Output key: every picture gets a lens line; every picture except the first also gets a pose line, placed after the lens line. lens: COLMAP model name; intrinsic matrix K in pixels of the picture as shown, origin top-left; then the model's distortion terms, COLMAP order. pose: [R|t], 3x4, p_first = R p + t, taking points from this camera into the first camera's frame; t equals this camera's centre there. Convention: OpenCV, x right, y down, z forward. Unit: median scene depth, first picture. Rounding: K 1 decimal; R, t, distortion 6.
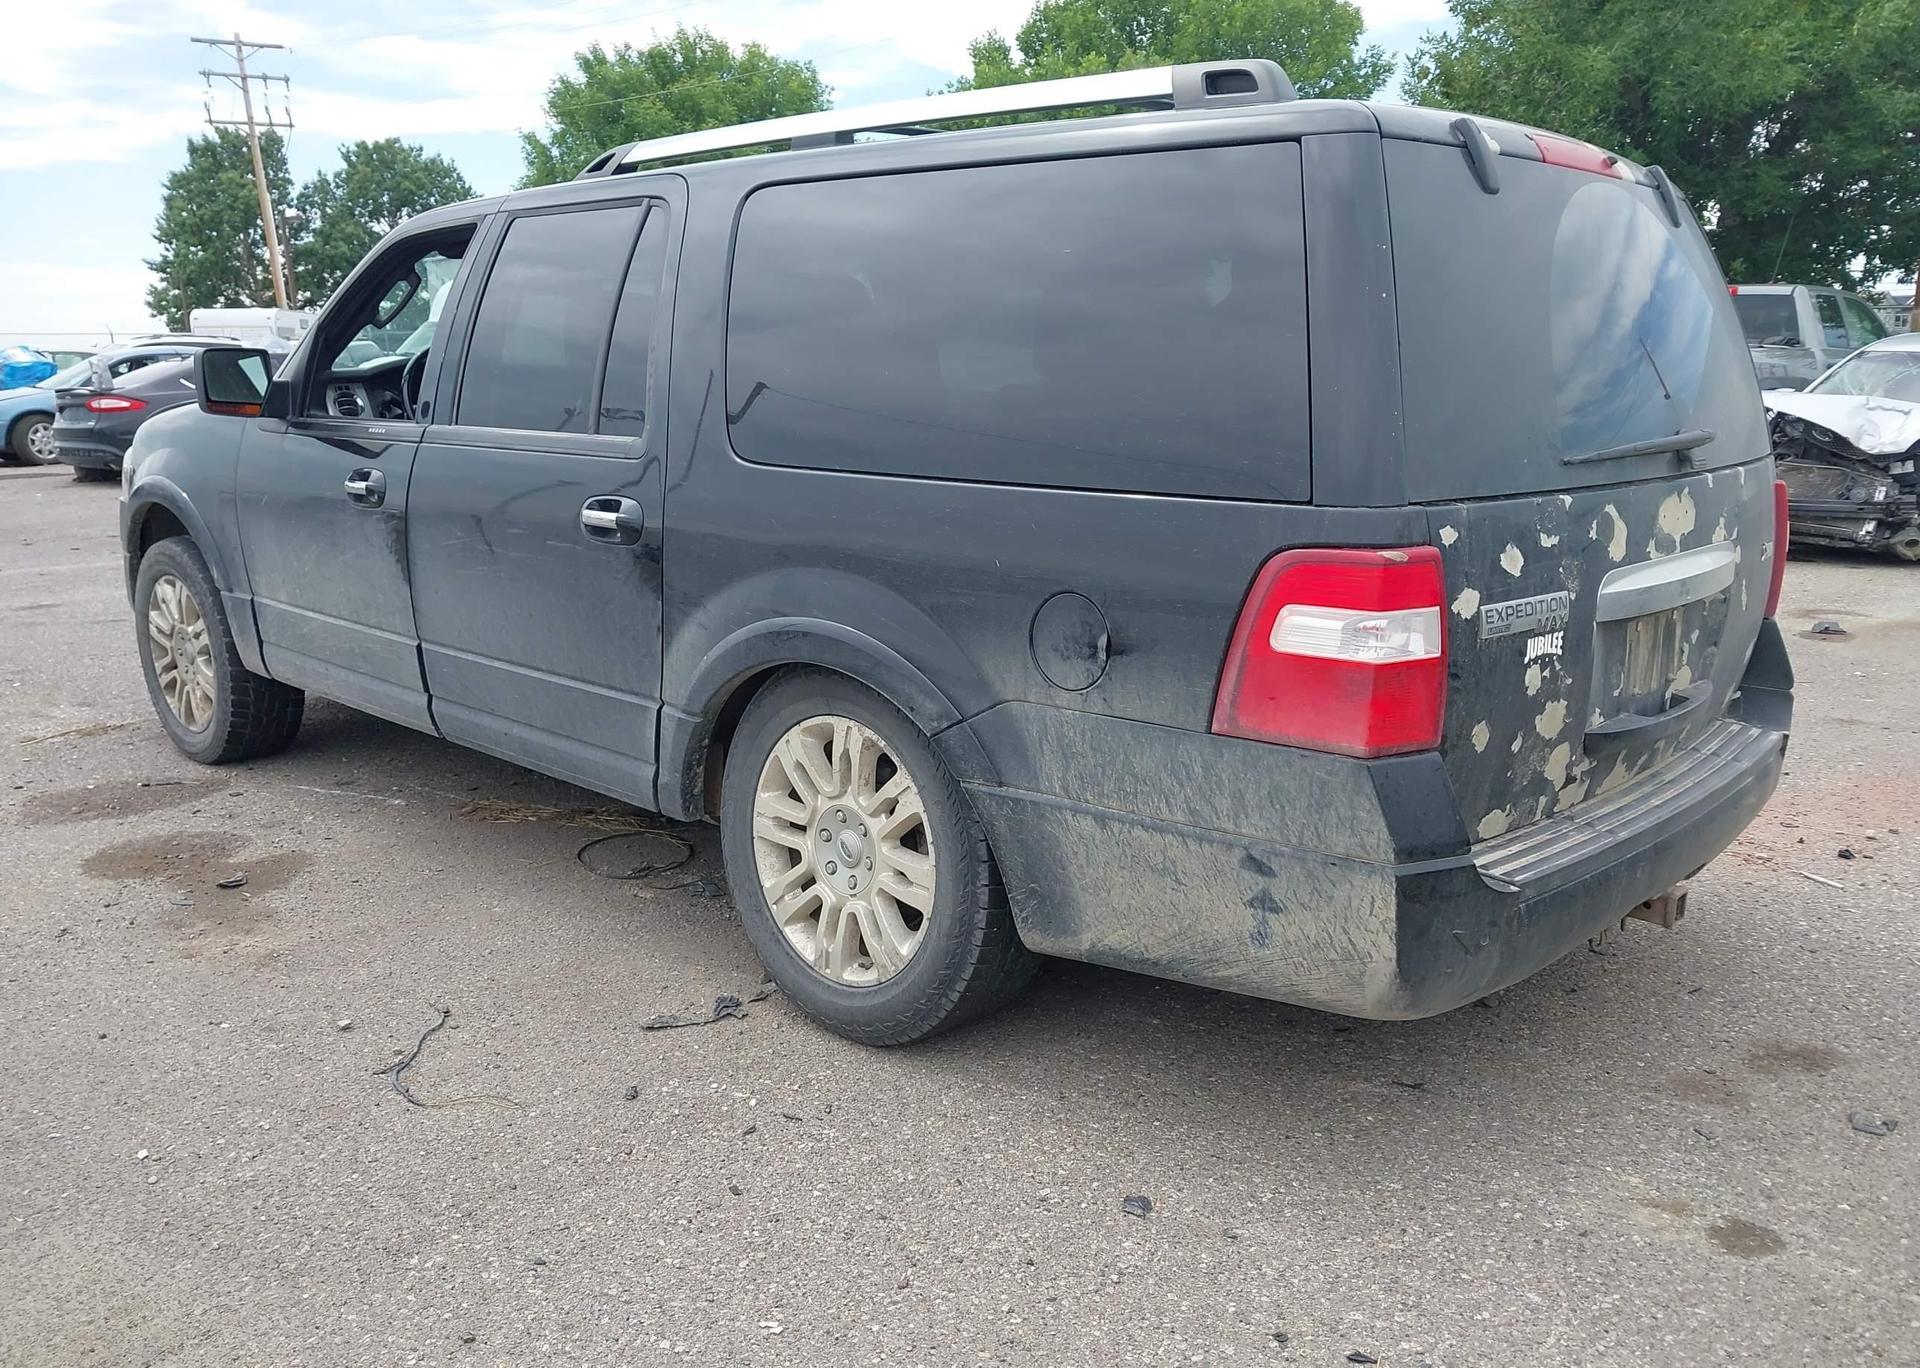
lens RADIAL K [[1527.3, 0, 959.8], [0, 1527.3, 694.7], [0, 0, 1]] dist [0.058444, -0.086720]
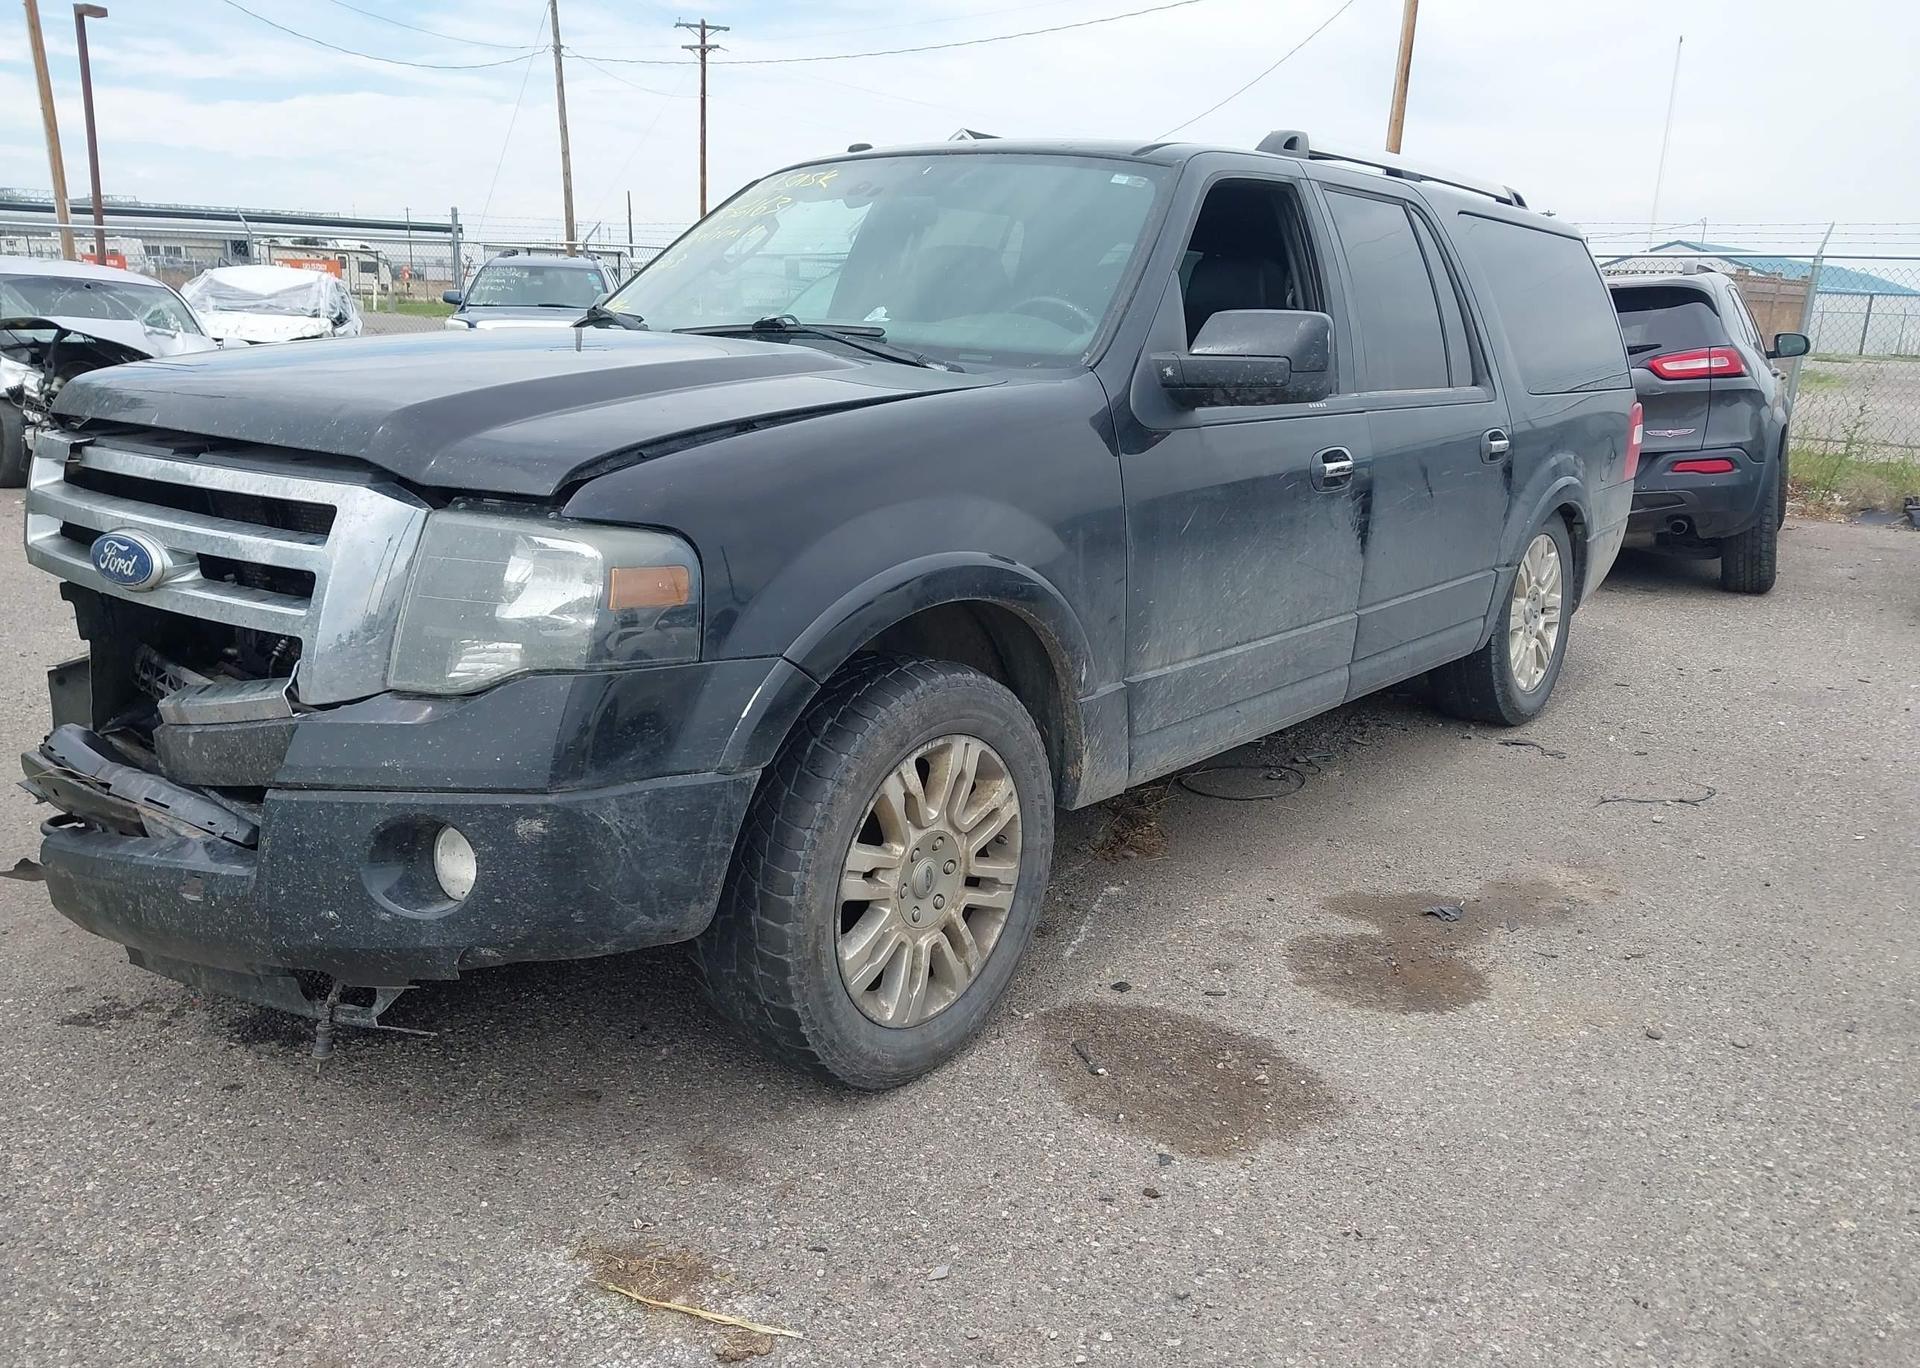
lens RADIAL K [[1527.3, 0, 955.8], [0, 1527.3, 696.9], [0, 0, 1]] dist [0.058444, -0.086720]
pose [[-0.094249, -0.248041, 0.964154, -1.655471], [0.184357, 0.947366, 0.261743, -0.370122], [-0.978330, 0.202418, -0.043560, 1.663213]]
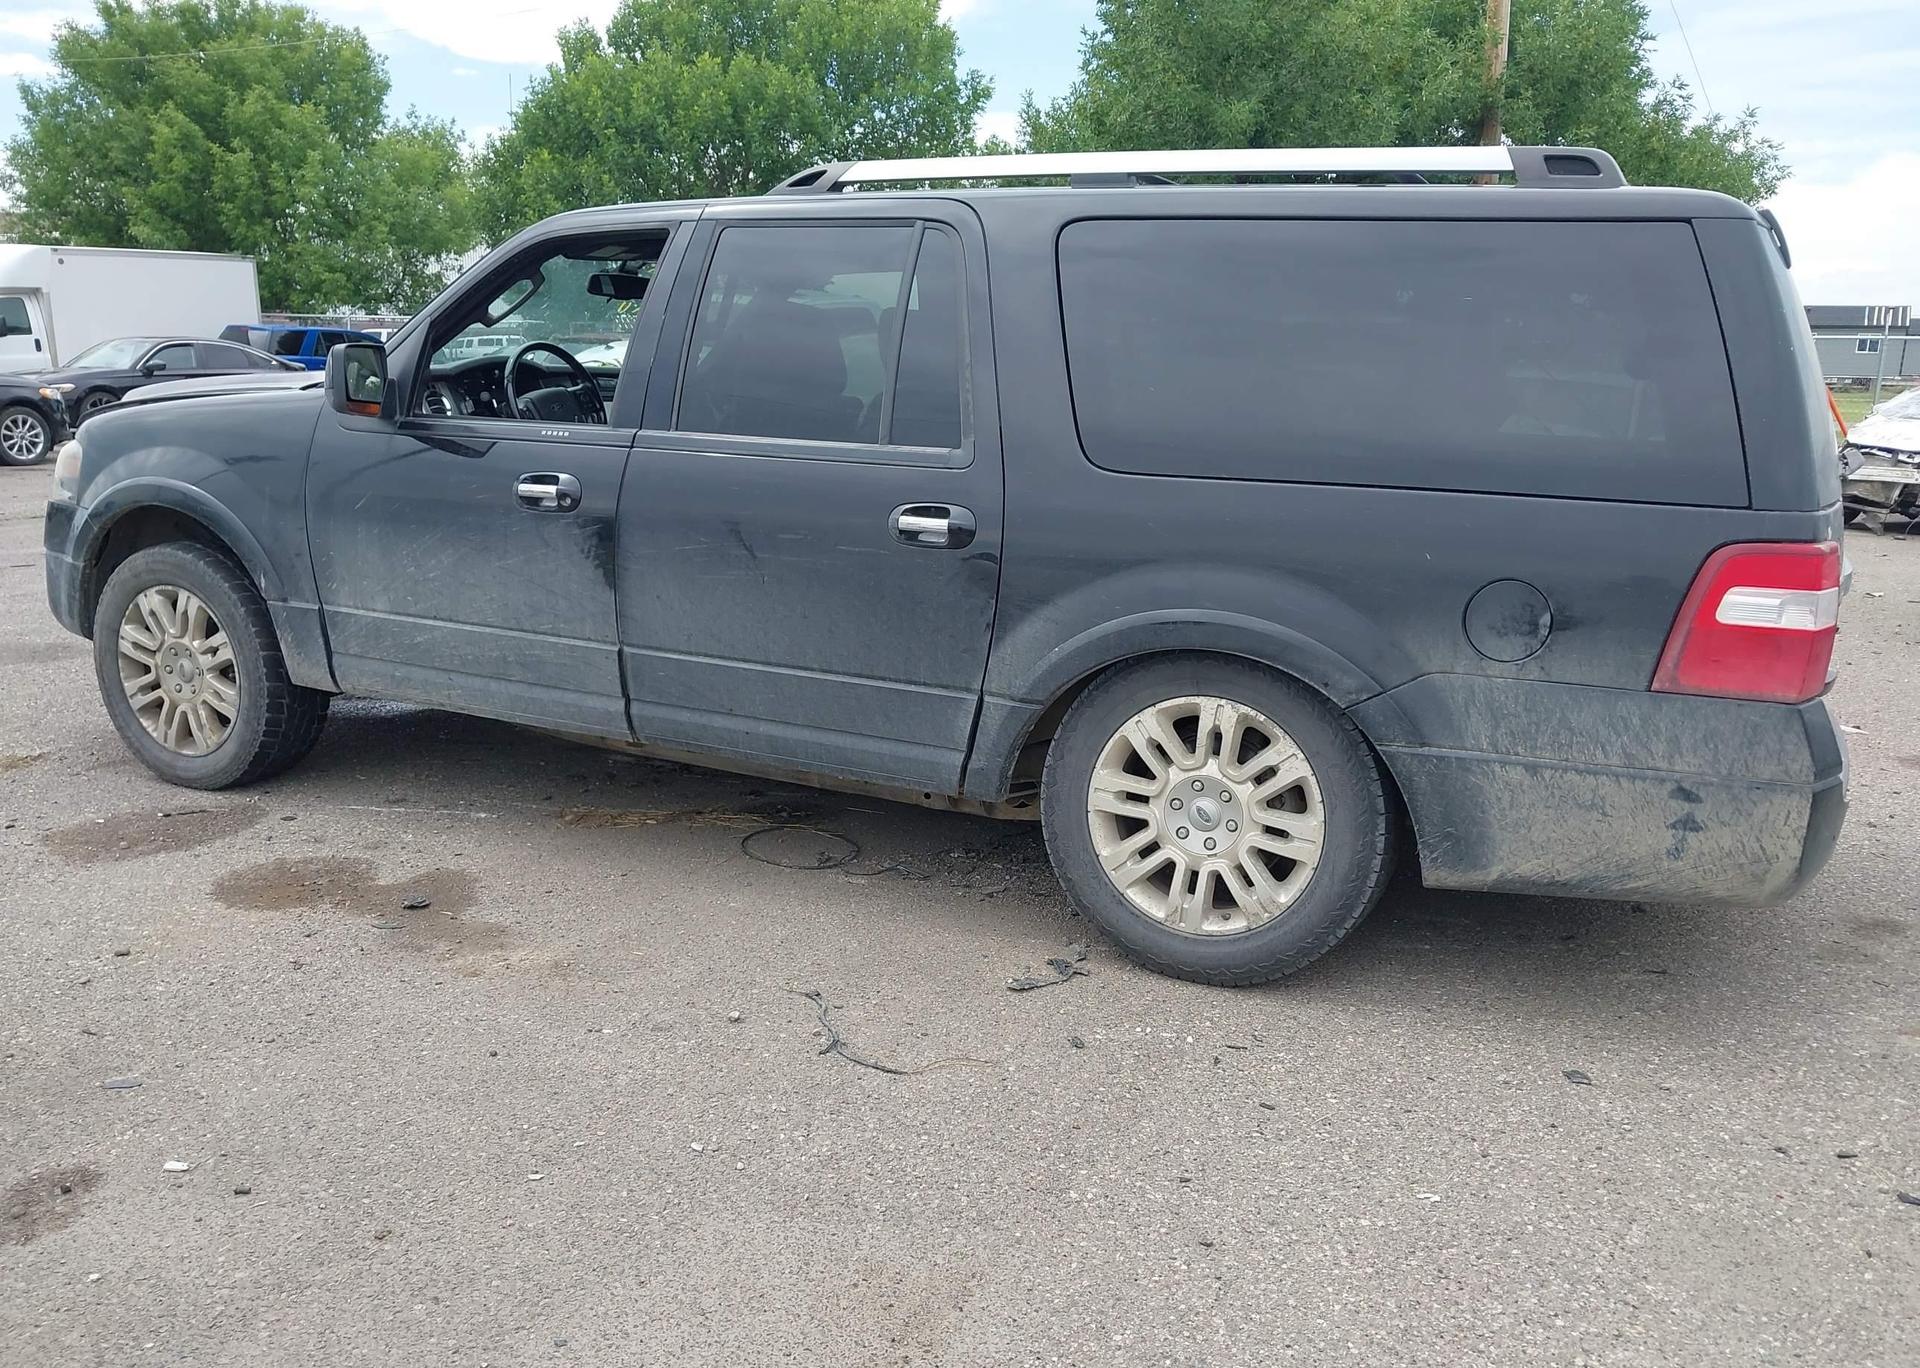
lens RADIAL K [[1527.3, 0, 977.7], [0, 1527.3, 701.7], [0, 0, 1]] dist [0.058444, -0.086720]
pose [[0.951806, -0.037545, 0.304395, -0.551818], [0.036799, 0.999289, 0.008190, 0.002455], [-0.304486, 0.003406, 0.952511, -0.022841]]
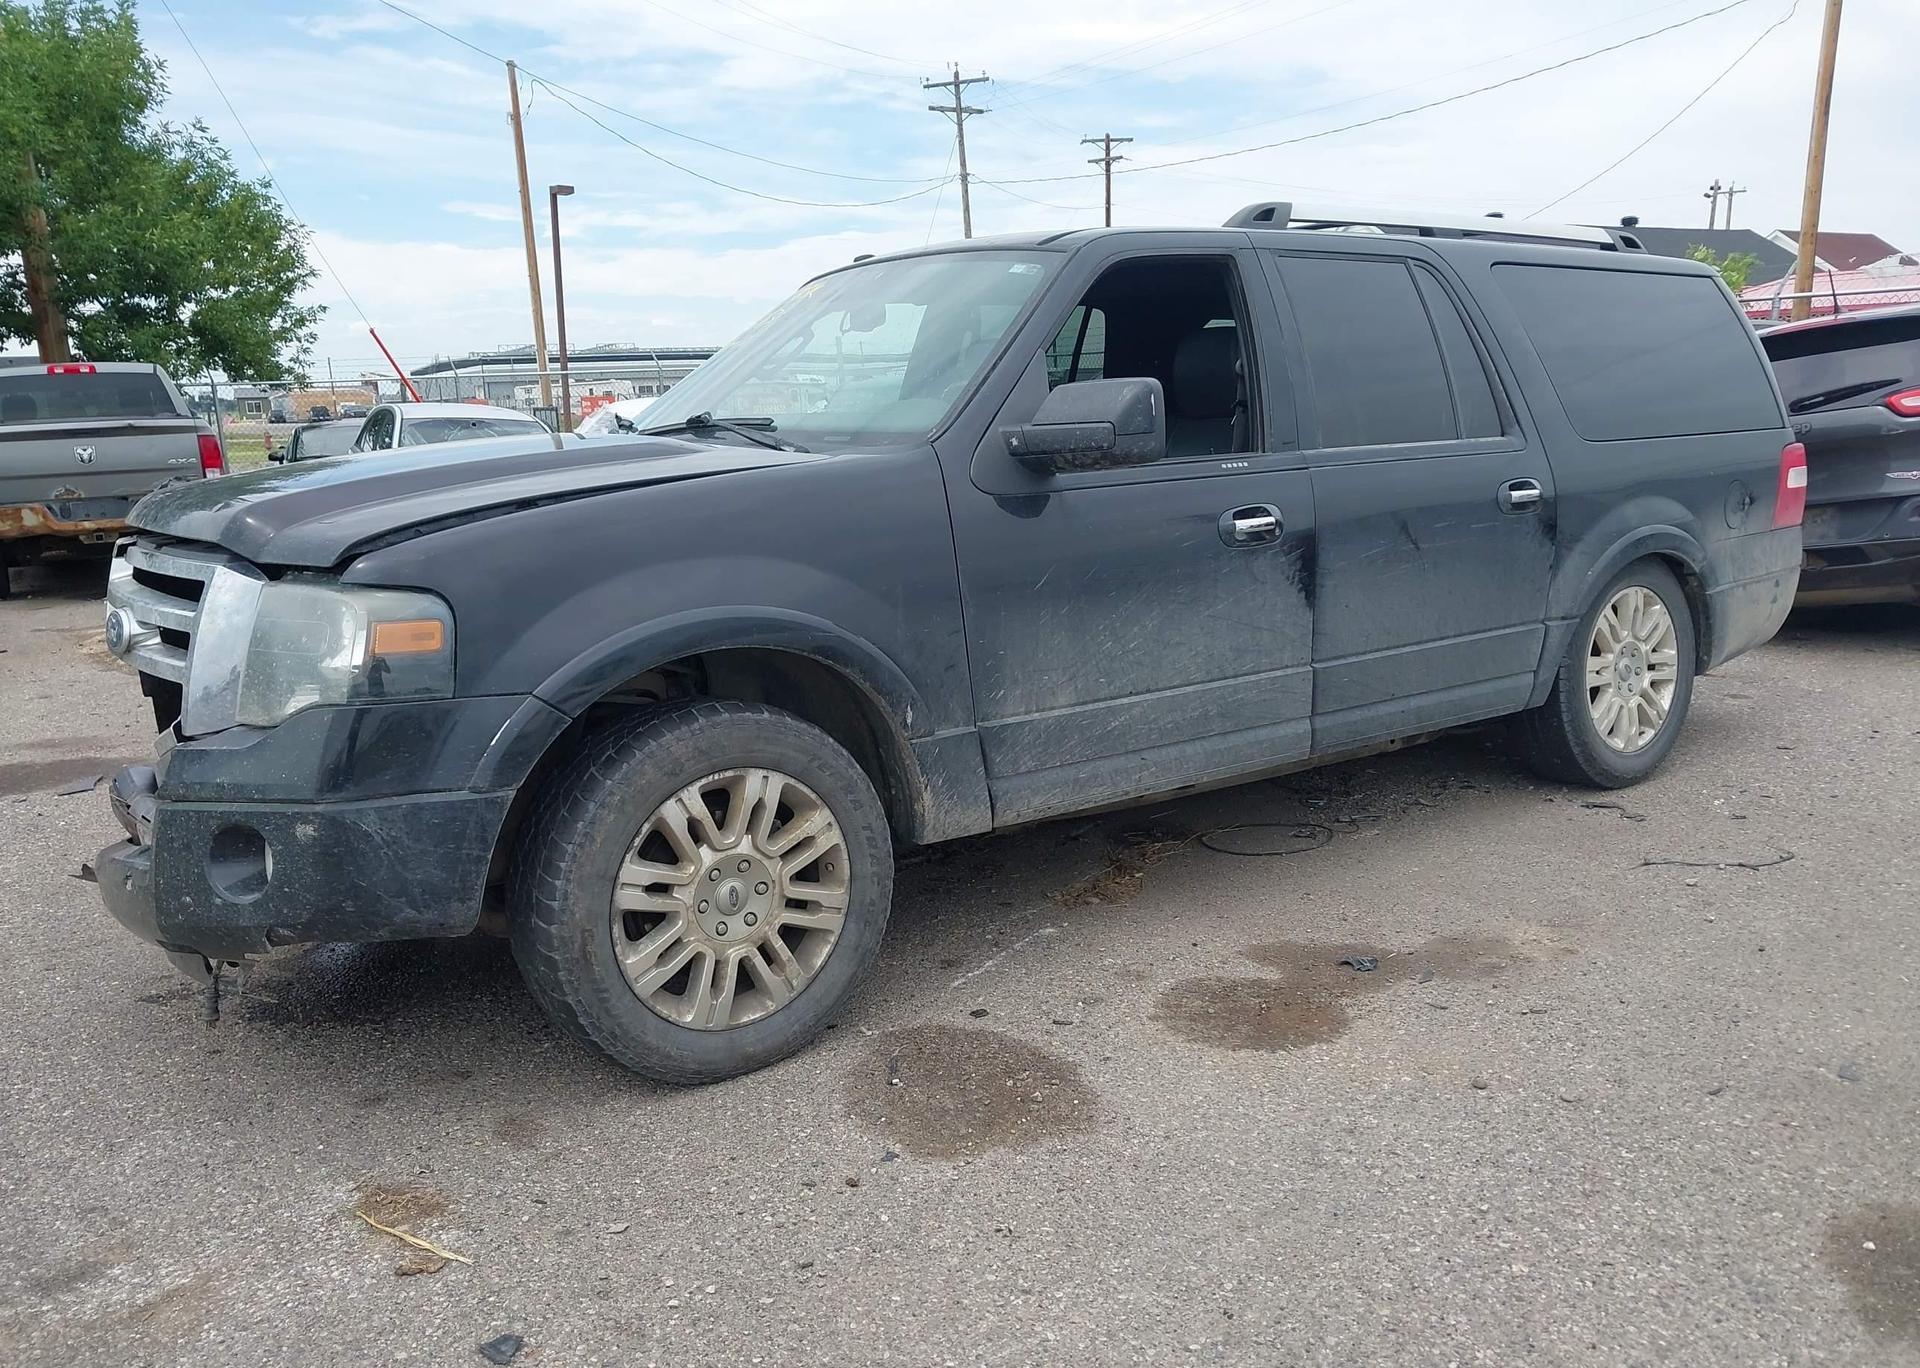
lens RADIAL K [[1527.3, 0, 947.7], [0, 1527.3, 688.7], [0, 0, 1]] dist [0.058444, -0.086720]
pose [[0.179705, -0.185817, 0.966012, -1.740926], [0.246383, 0.959200, 0.138673, -0.277126], [-0.952366, 0.213089, 0.218155, 1.284851]]
